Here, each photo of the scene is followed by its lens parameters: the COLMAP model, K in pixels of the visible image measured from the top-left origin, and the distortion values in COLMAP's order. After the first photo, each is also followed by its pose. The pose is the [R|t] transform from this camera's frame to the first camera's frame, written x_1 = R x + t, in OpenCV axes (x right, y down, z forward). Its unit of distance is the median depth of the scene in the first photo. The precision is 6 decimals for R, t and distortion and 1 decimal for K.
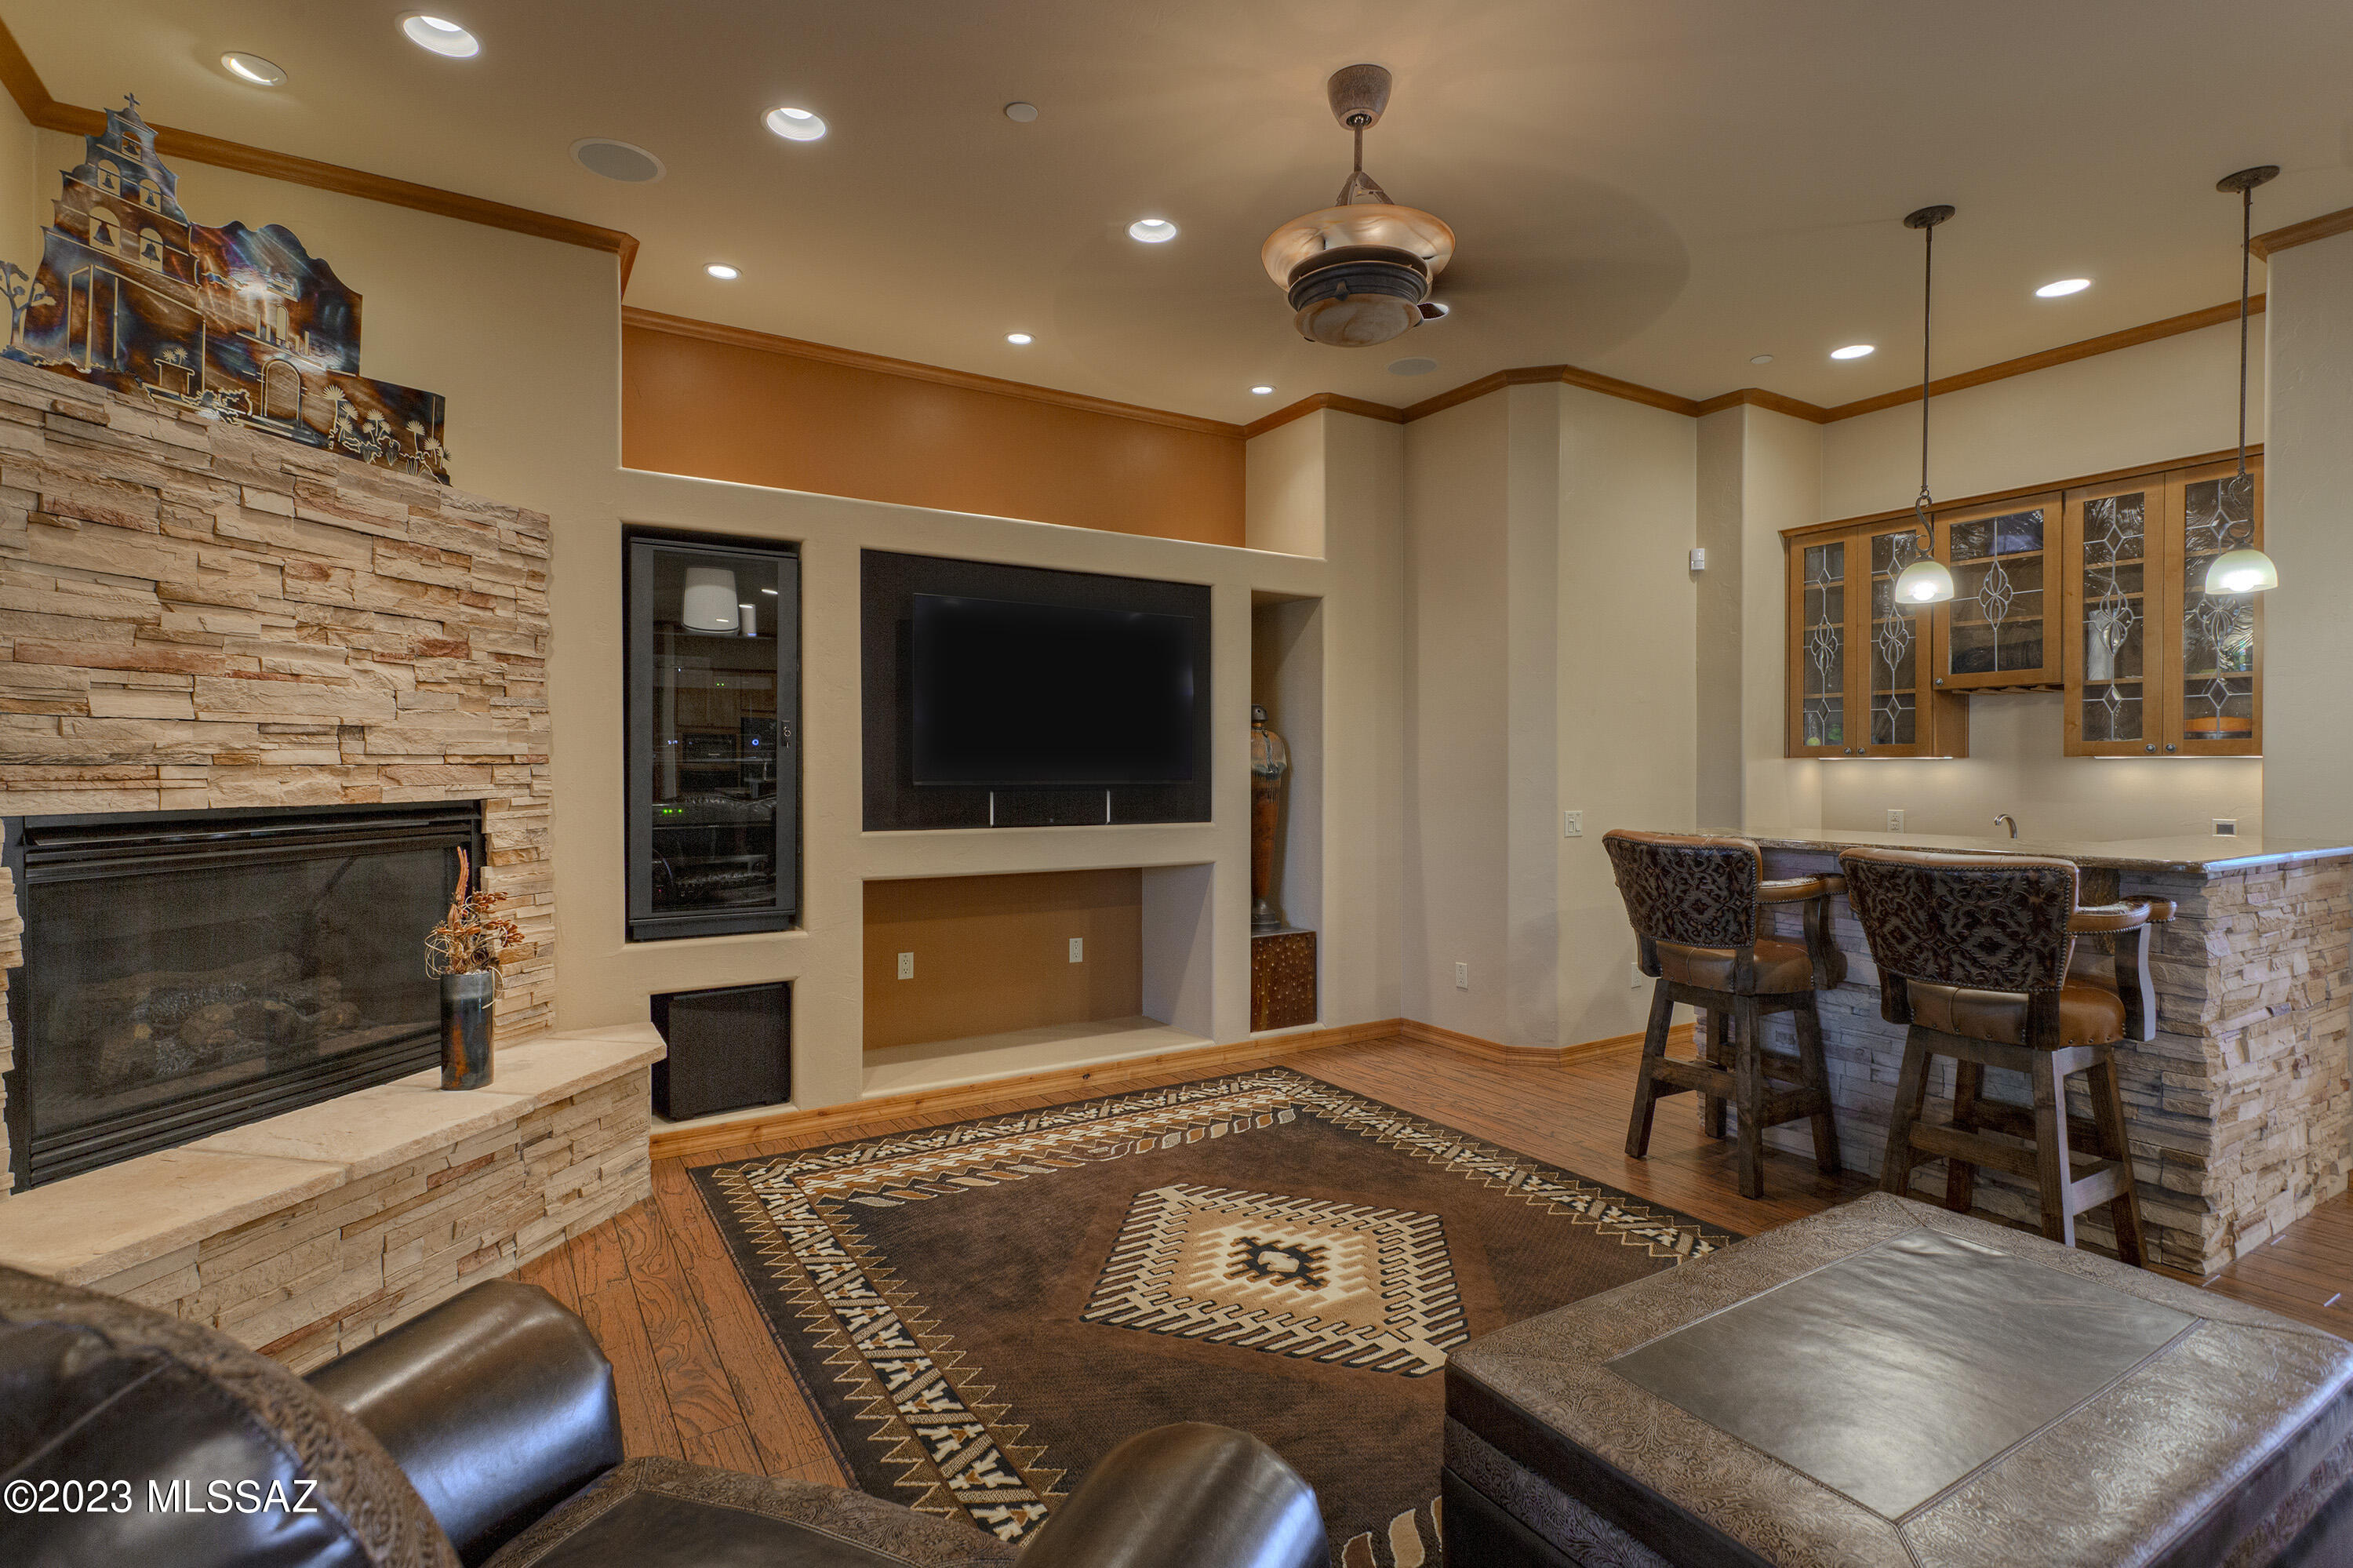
lens RADIAL K [[1103.2, 0, 1134.9], [0, 1103.2, 773.1], [0, 0, 1]] dist [0.013175, -0.000261]
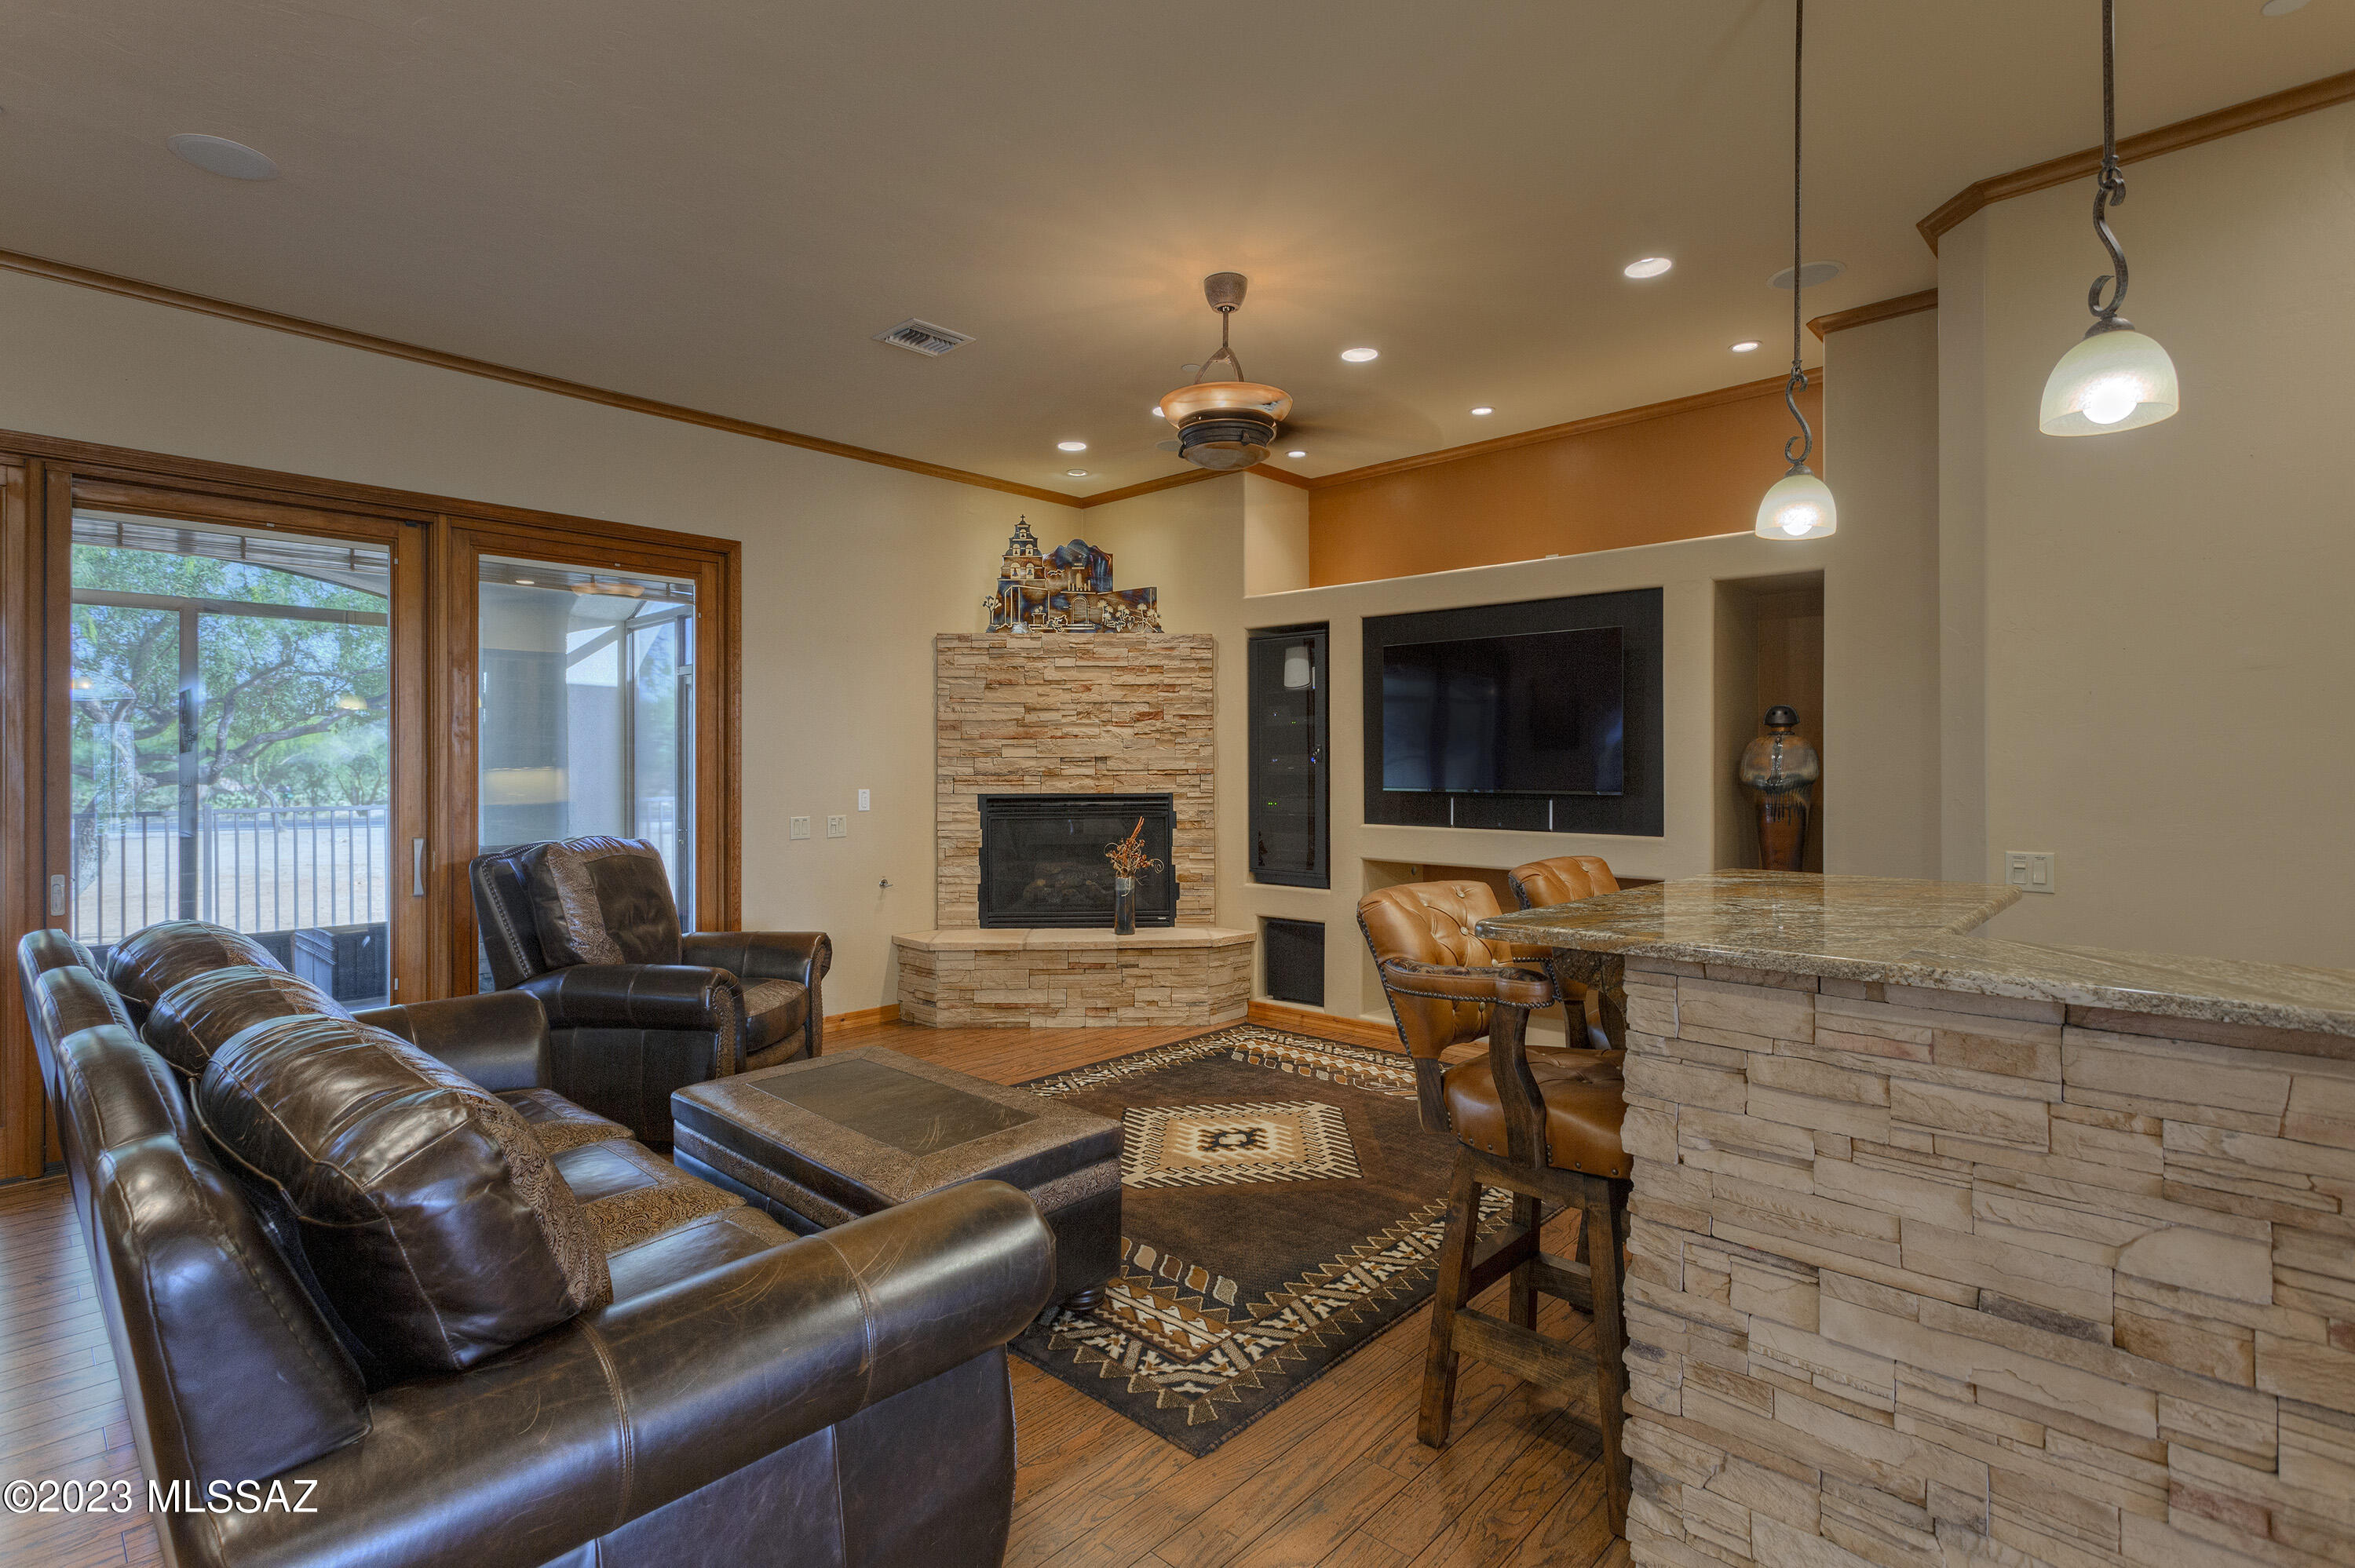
lens RADIAL K [[1179.3, 0, 1143.2], [0, 1179.3, 763.4], [0, 0, 1]] dist [0.005244, 0.001344]
pose [[0.232778, -0.001906, -0.972528, 1.471386], [-0.001844, 0.999995, -0.002401, -0.023754], [0.972528, 0.002353, 0.232773, 0.522461]]
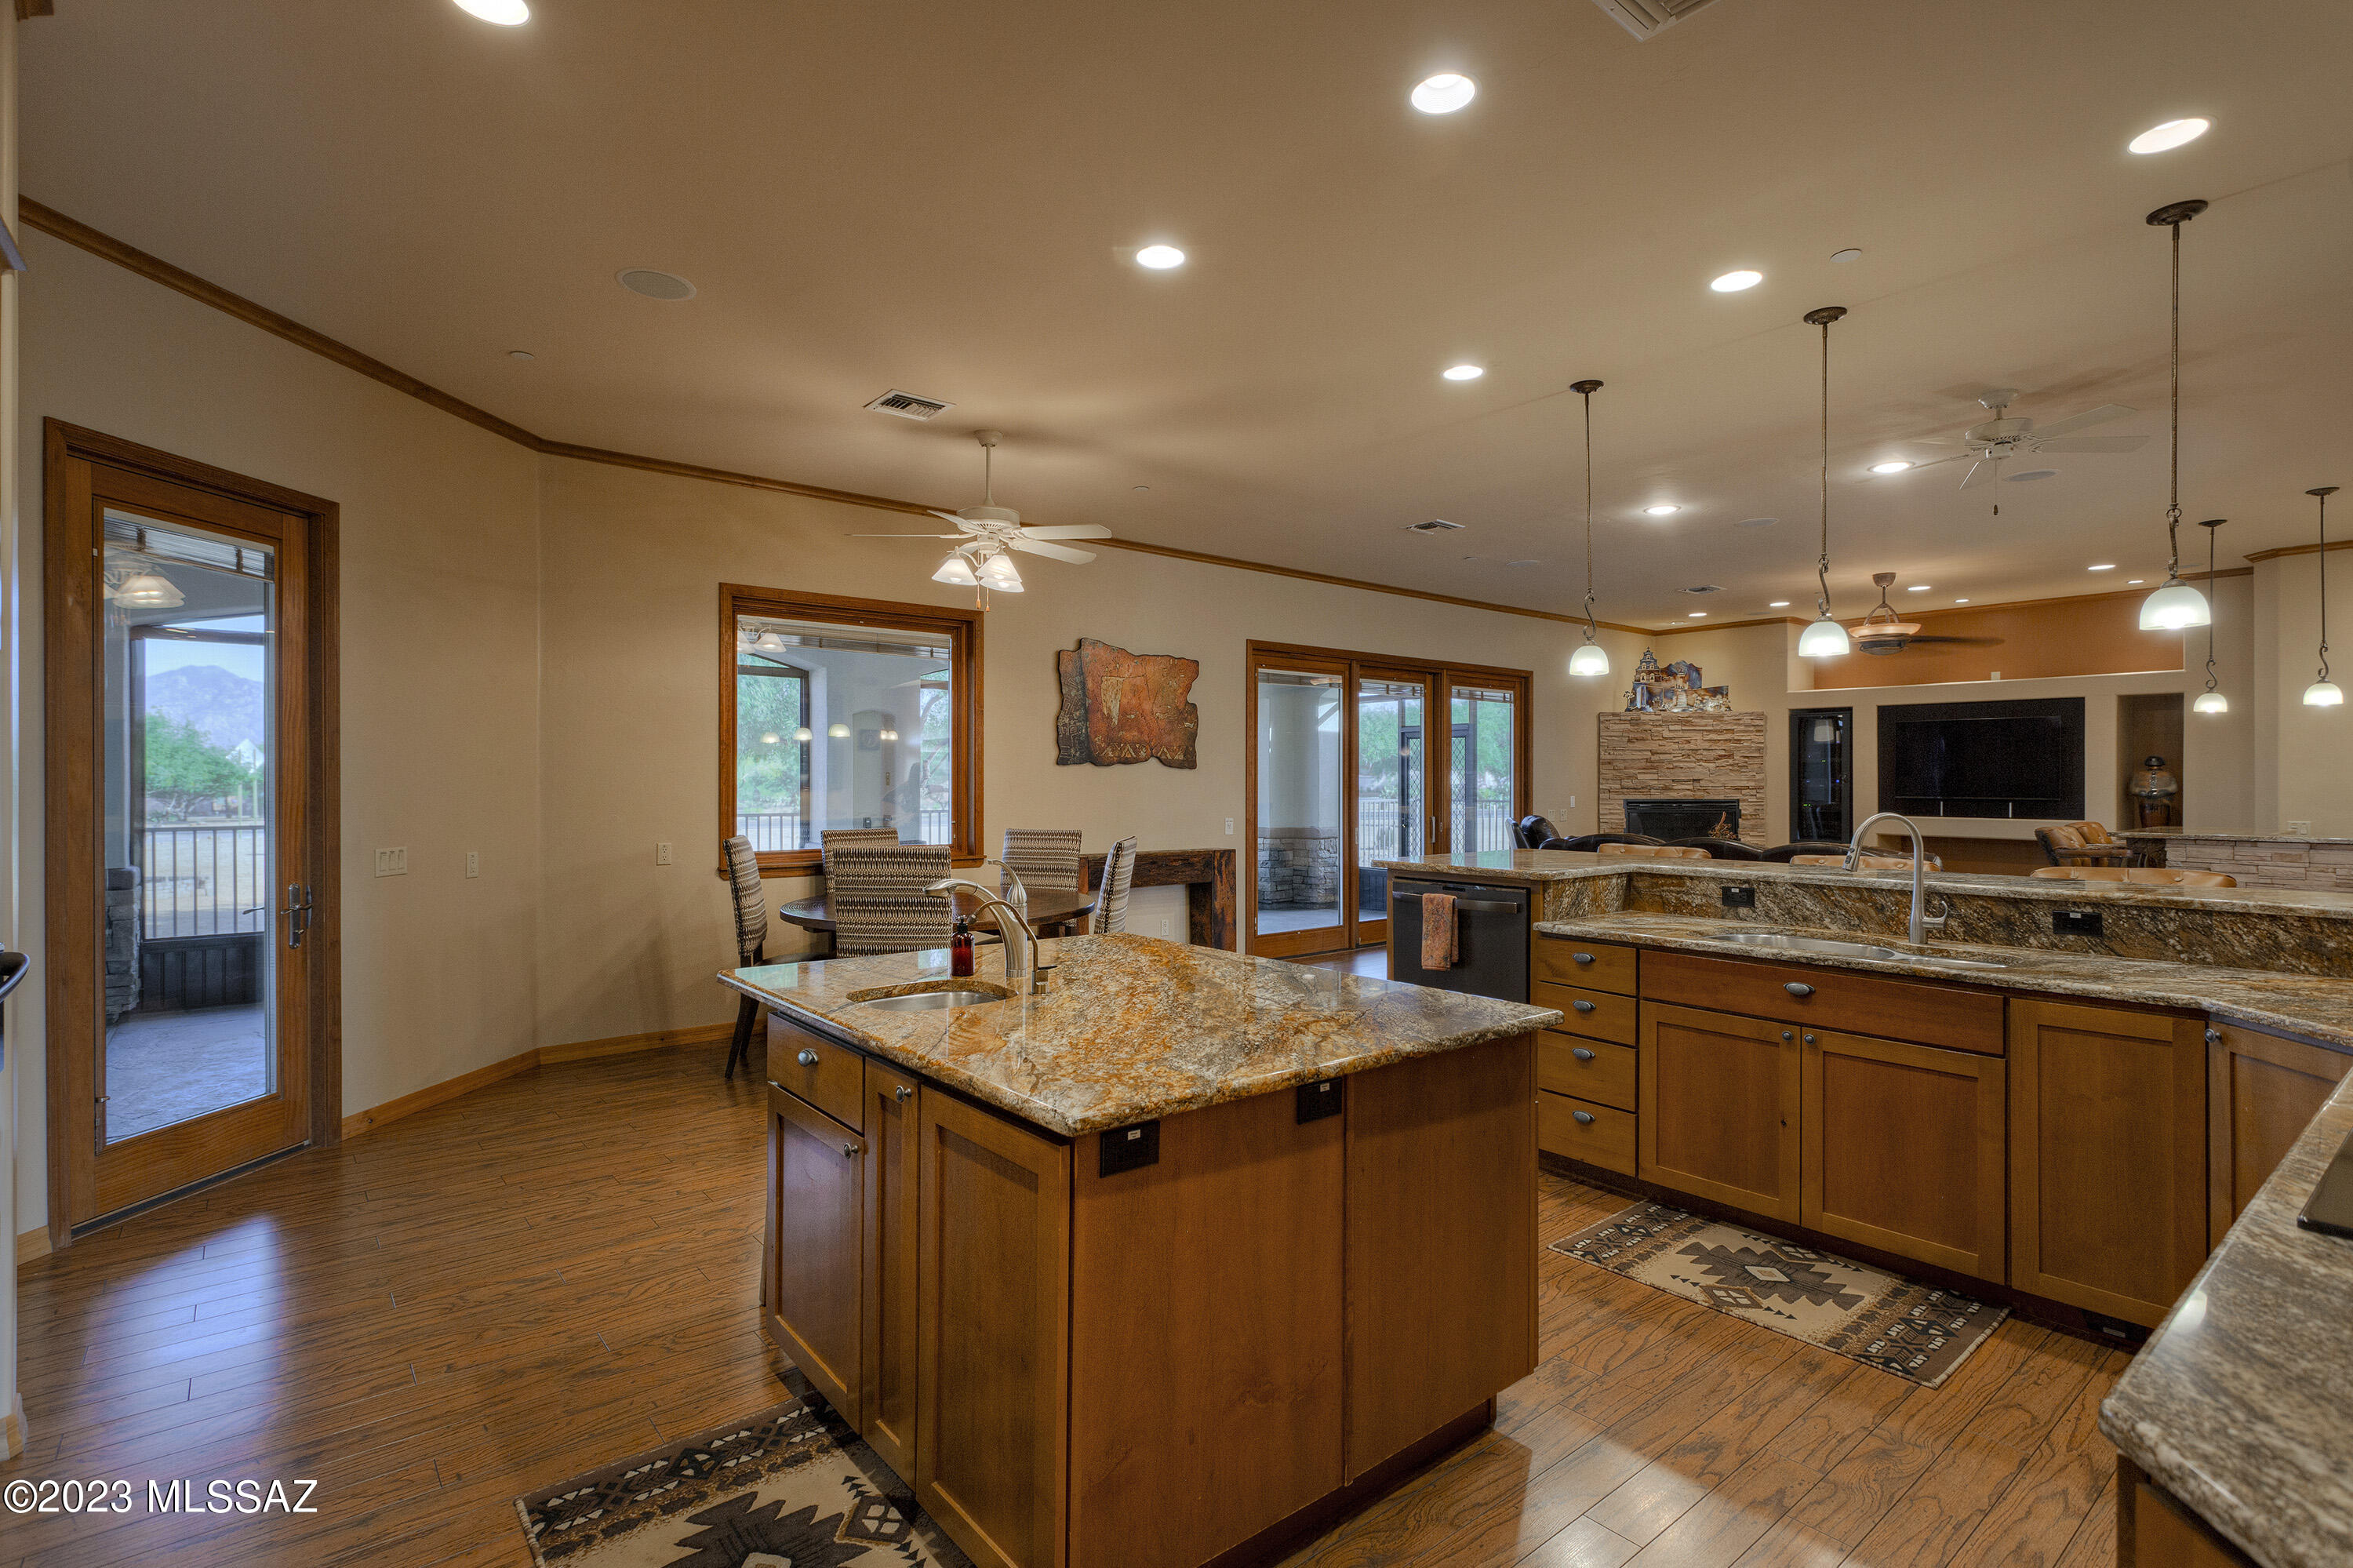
lens RADIAL K [[1103.2, 0, 1151.0], [0, 1103.2, 784.3], [0, 0, 1]] dist [0.013175, -0.000261]
pose [[0.101411, 0.002044, -0.994843, 2.863185], [-0.006372, 0.999979, 0.001405, -0.017120], [0.994824, 0.006196, 0.101421, -1.259138]]
